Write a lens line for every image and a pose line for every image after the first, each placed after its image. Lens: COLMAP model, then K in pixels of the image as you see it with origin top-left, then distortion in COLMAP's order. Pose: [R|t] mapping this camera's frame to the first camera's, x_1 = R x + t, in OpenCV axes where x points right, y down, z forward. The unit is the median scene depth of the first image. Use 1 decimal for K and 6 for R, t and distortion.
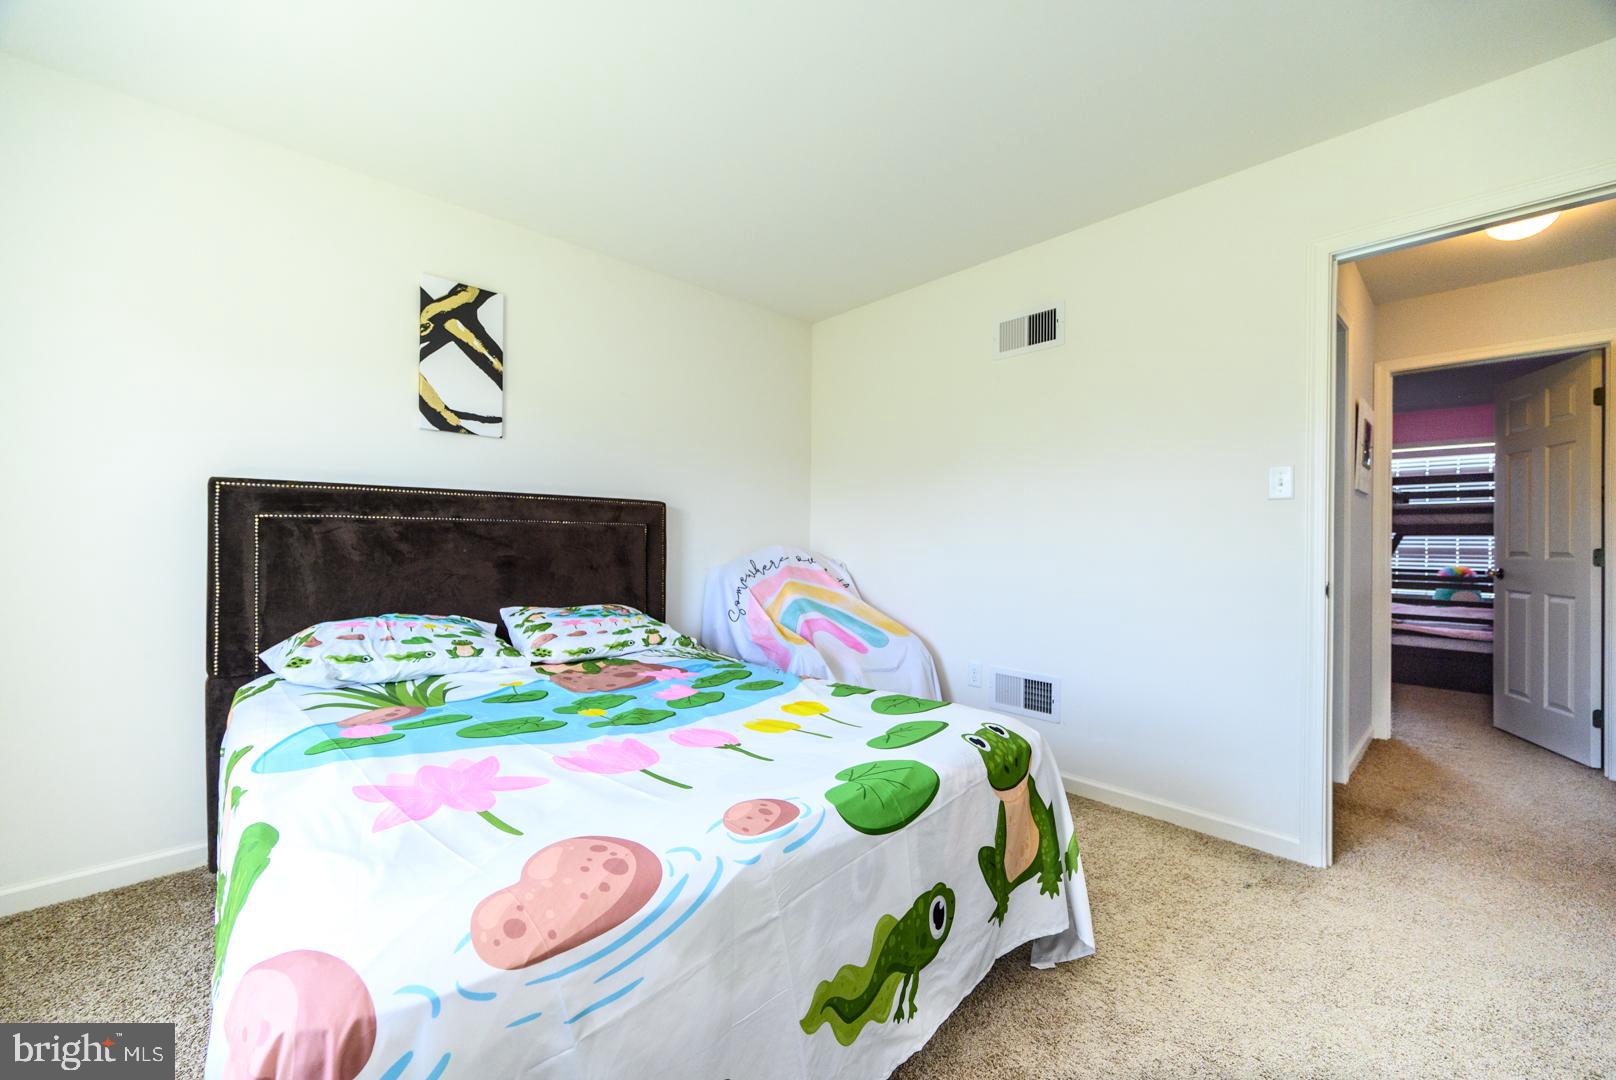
lens RADIAL K [[635.7, 0, 809.6], [0, 635.7, 540.1], [0, 0, 1]] dist [0.000295, -0.000166]
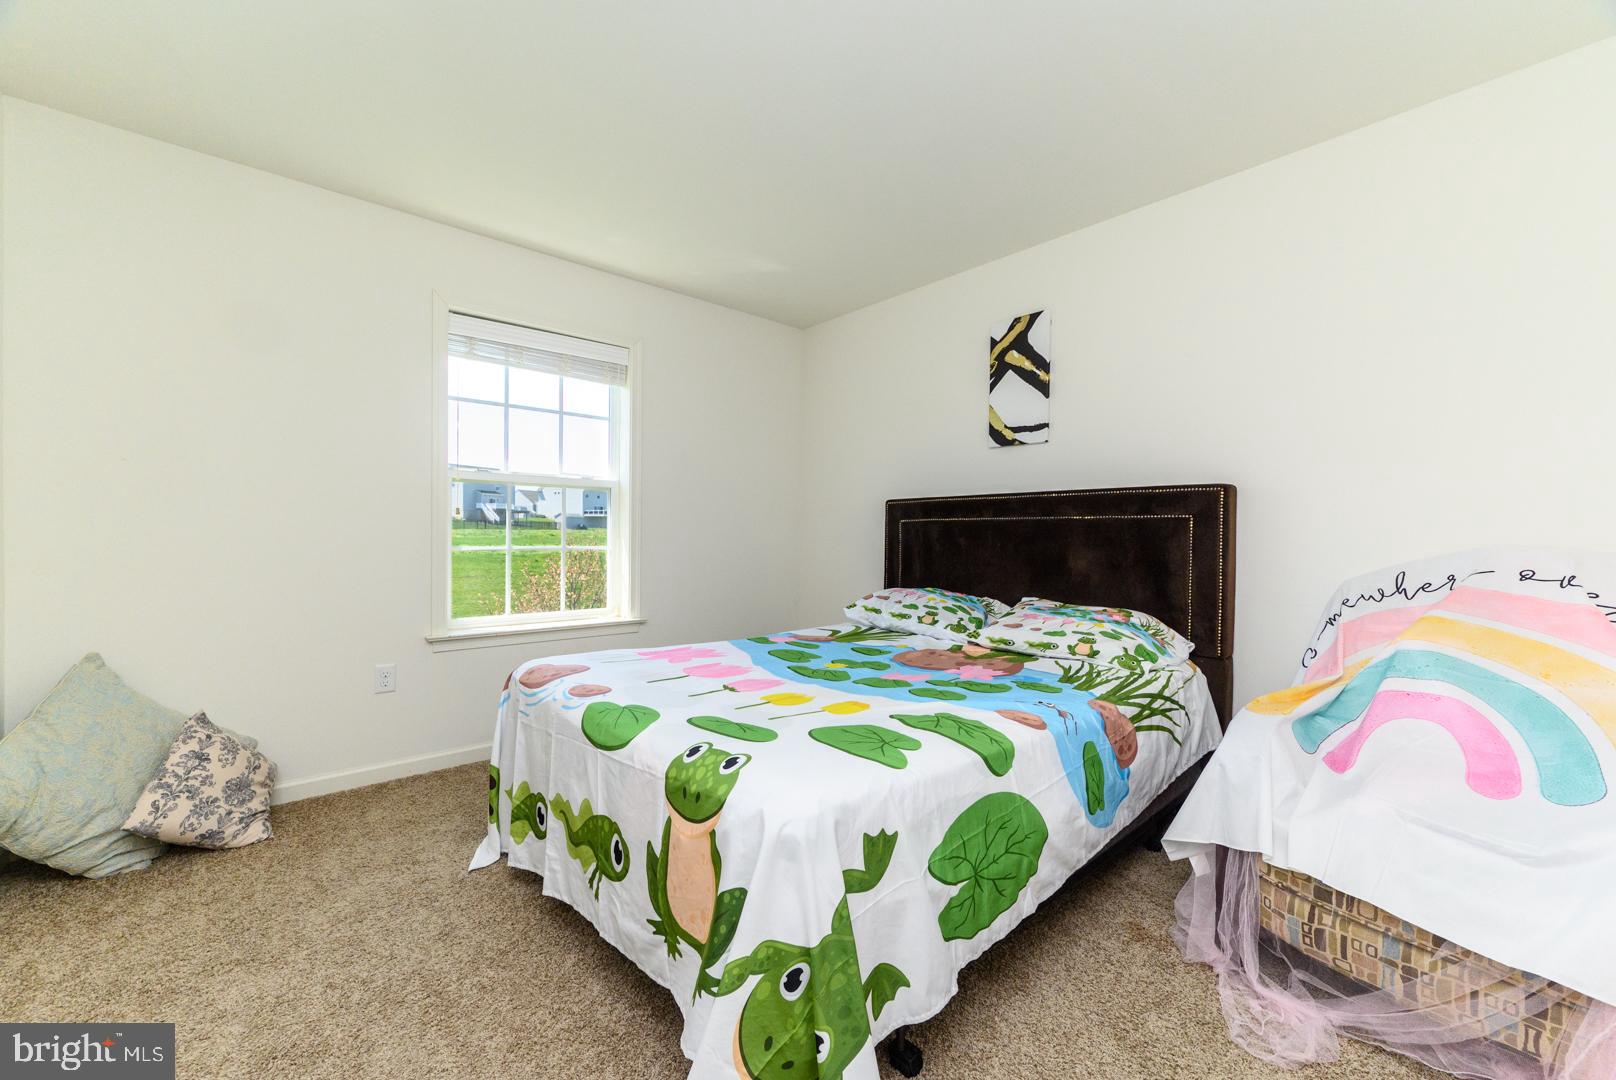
lens RADIAL K [[635.7, 0, 809.6], [0, 635.7, 540.1], [0, 0, 1]] dist [0.000295, -0.000166]
pose [[-0.023045, 0.002176, -0.999732, 0.645199], [-0.008114, 0.999964, 0.002363, 0.007960], [0.999702, 0.008166, -0.023026, 0.655716]]
